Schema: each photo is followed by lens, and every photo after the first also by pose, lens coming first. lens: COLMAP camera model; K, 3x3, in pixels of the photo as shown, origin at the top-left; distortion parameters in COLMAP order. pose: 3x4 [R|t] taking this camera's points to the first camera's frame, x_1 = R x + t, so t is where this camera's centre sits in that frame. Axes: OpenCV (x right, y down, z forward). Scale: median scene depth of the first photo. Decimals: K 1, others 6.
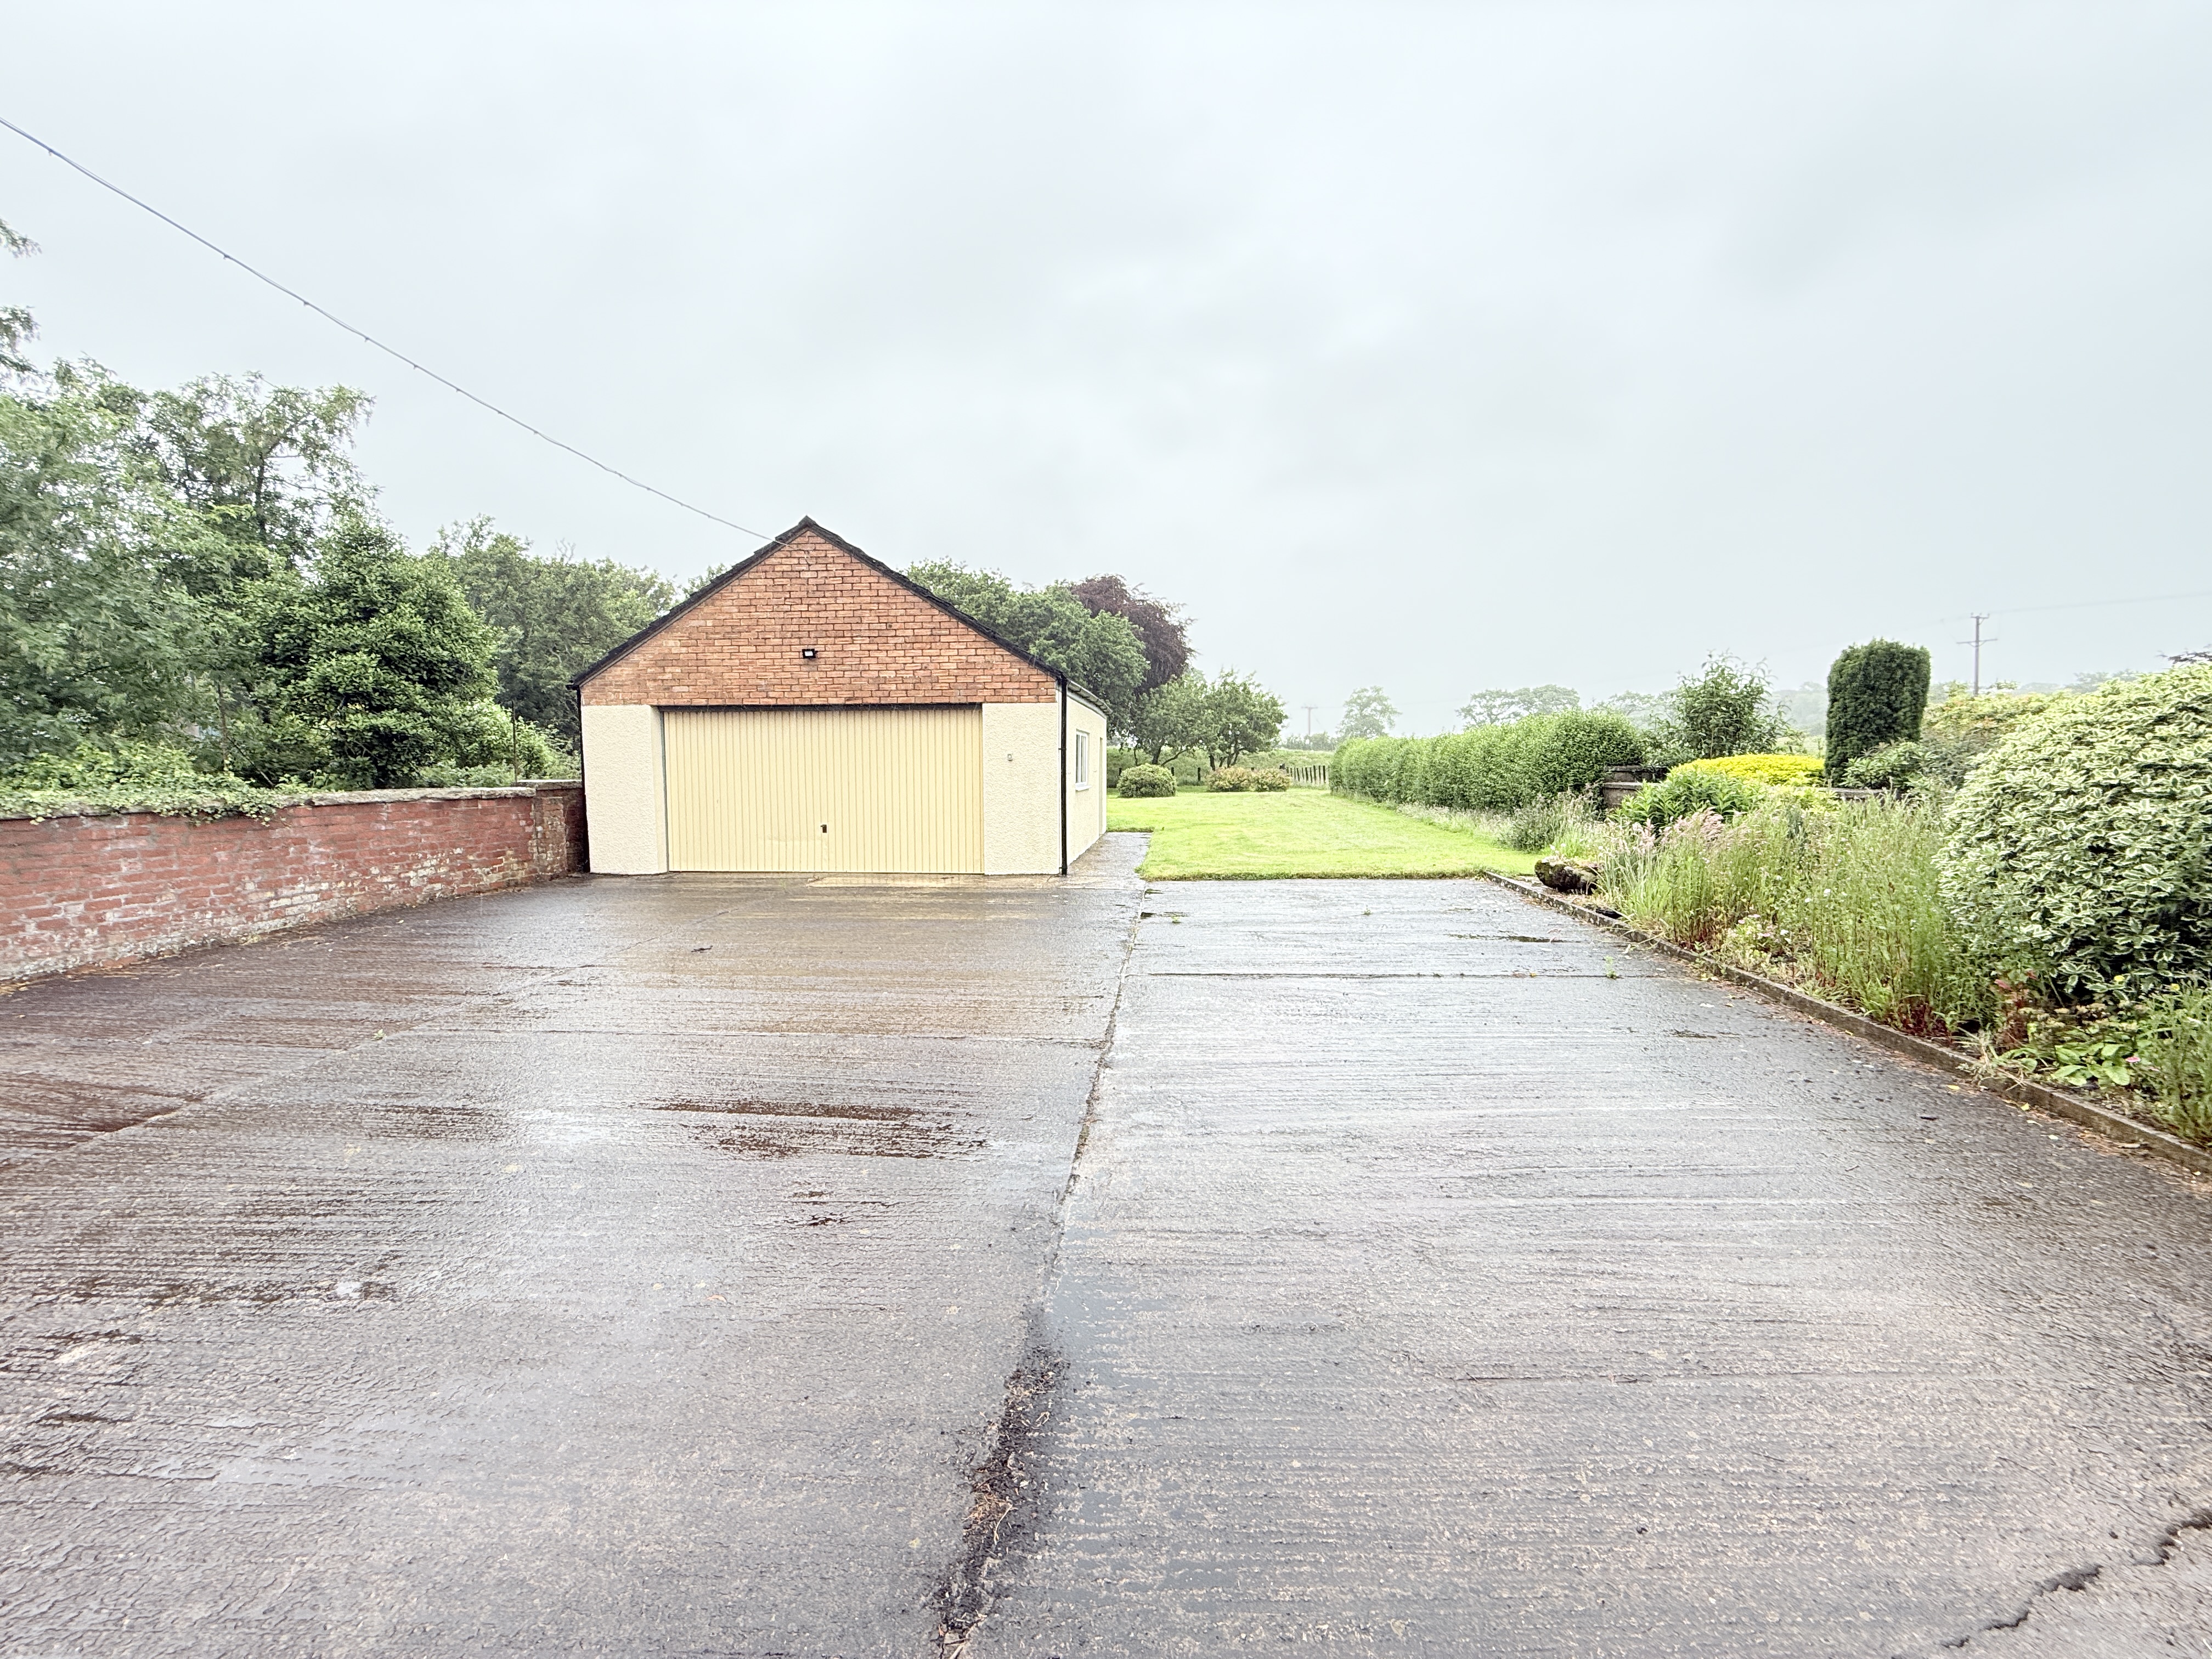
lens RADIAL K [[889.7, 0, 1114.4], [0, 889.7, 830.4], [0, 0, 1]] dist [0.001463, 0.000185]
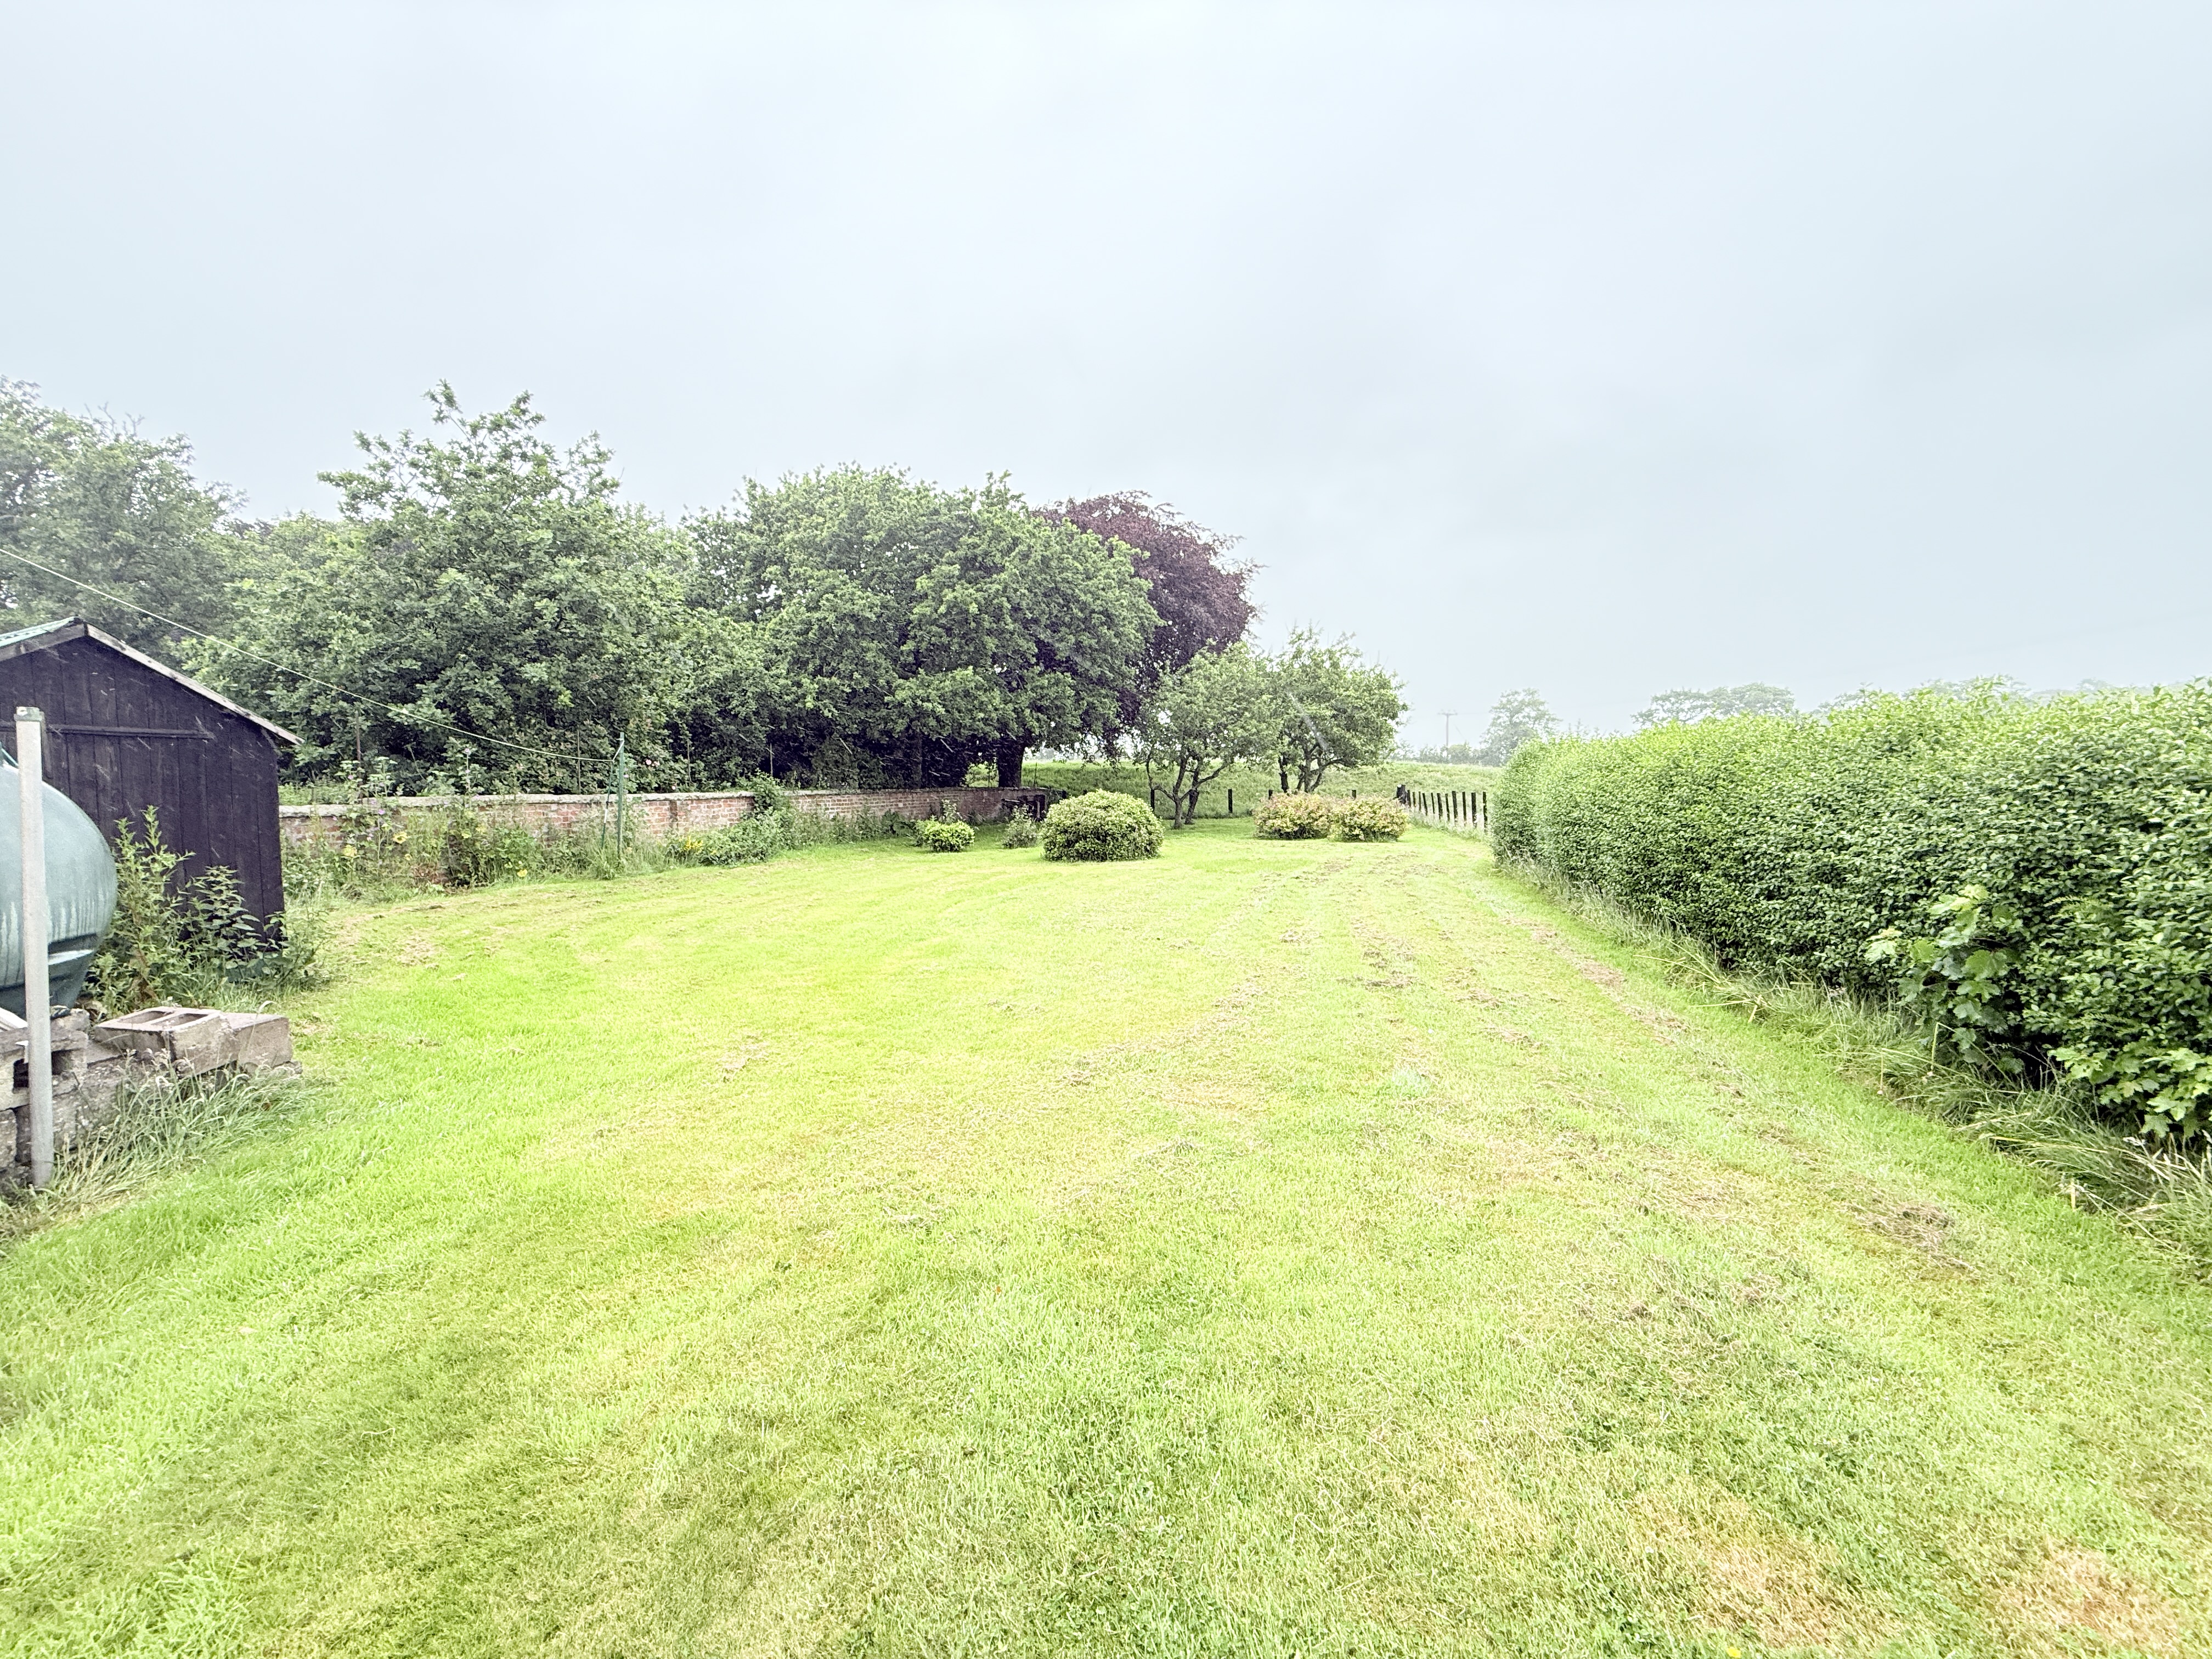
lens RADIAL K [[889.7, 0, 1096.1], [0, 889.7, 824.5], [0, 0, 1]] dist [0.001463, 0.000185]
pose [[0.987236, 0.008412, -0.159042, 0.097896], [-0.012048, 0.999687, -0.021910, -0.039436], [0.158808, 0.023546, 0.987029, 0.441696]]
